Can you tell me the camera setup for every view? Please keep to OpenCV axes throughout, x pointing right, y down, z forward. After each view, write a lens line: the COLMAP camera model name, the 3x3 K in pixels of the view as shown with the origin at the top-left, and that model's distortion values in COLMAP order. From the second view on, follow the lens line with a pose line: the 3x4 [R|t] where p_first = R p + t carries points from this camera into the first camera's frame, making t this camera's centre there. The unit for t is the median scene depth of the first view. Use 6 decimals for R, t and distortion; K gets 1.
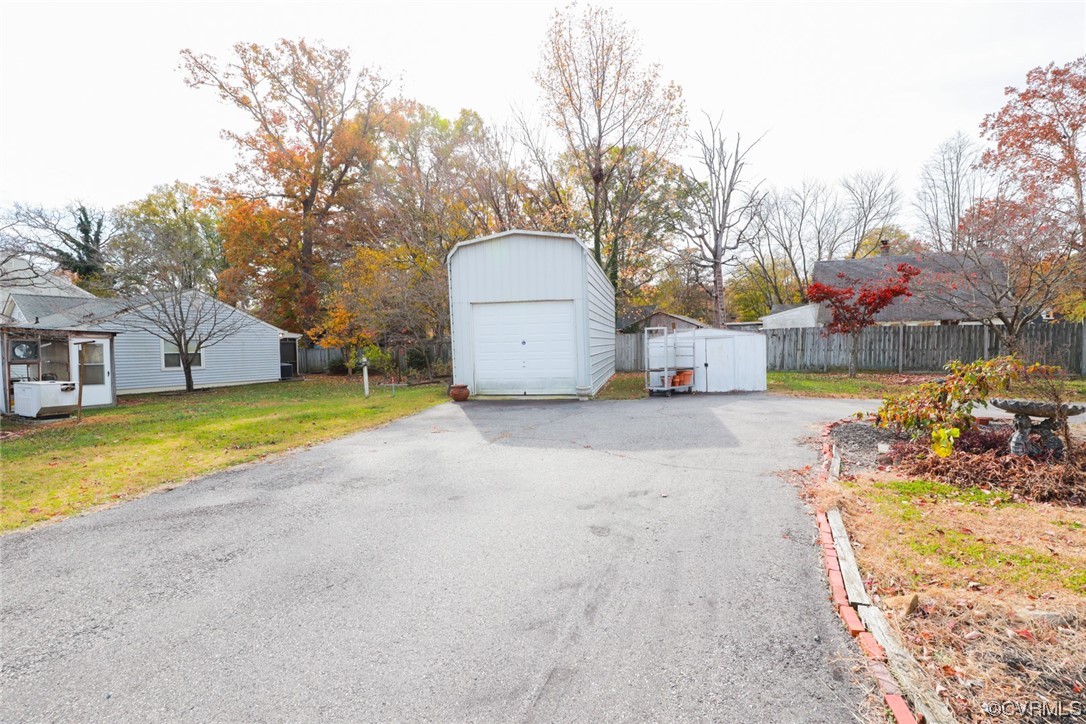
lens RADIAL K [[512.5, 0, 544.9], [0, 512.5, 365.2], [0, 0, 1]] dist [-0.018203, -0.000072]
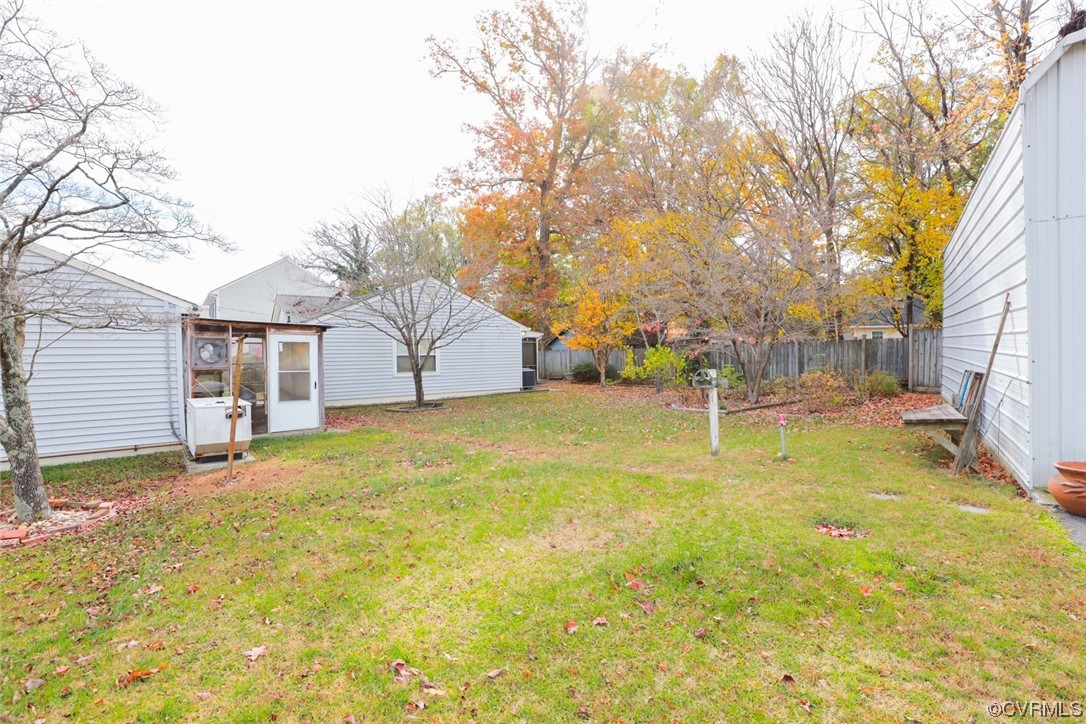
lens RADIAL K [[508.6, 0, 539.7], [0, 508.6, 368.5], [0, 0, 1]] dist [-0.024250, 0.000176]
pose [[0.916685, 0.017132, -0.399243, -0.127472], [-0.016161, 0.999853, 0.005798, -0.006358], [0.399284, 0.001138, 0.916827, 0.204281]]
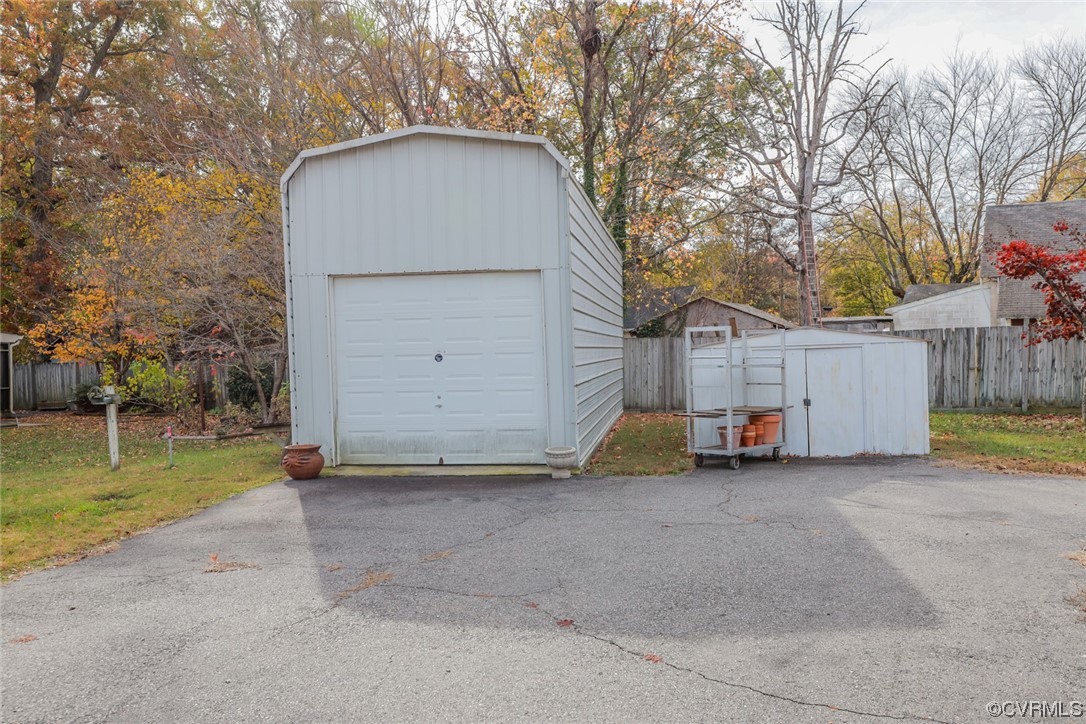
lens RADIAL K [[889.2, 0, 543.0], [0, 889.2, 362.0], [0, 0, 1]] dist [0.041571, 0.001069]
pose [[0.998743, 0.001930, 0.050096, 0.005415], [-0.000354, 0.999505, -0.031456, -0.004630], [-0.050132, 0.031399, 0.998249, 0.053625]]
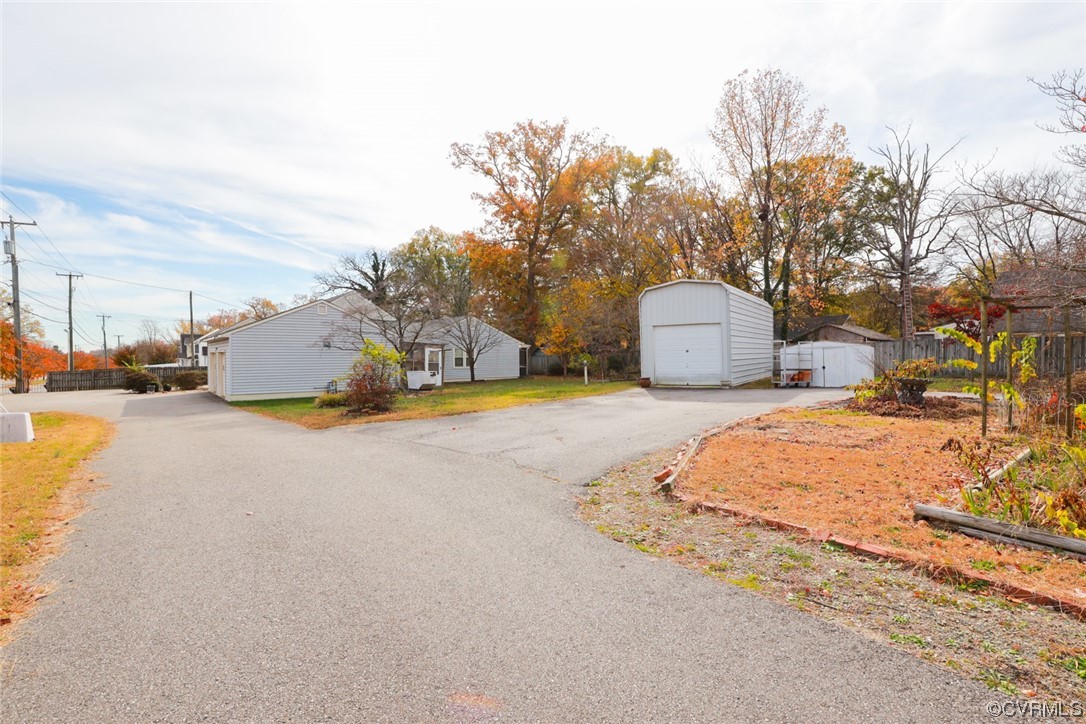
lens RADIAL K [[508.6, 0, 539.7], [0, 508.6, 368.5], [0, 0, 1]] dist [-0.024250, 0.000176]
pose [[0.928675, 0.014562, -0.370609, 0.040045], [-0.018769, 0.999794, -0.007746, 0.010241], [0.370420, 0.014150, 0.928757, -0.206704]]
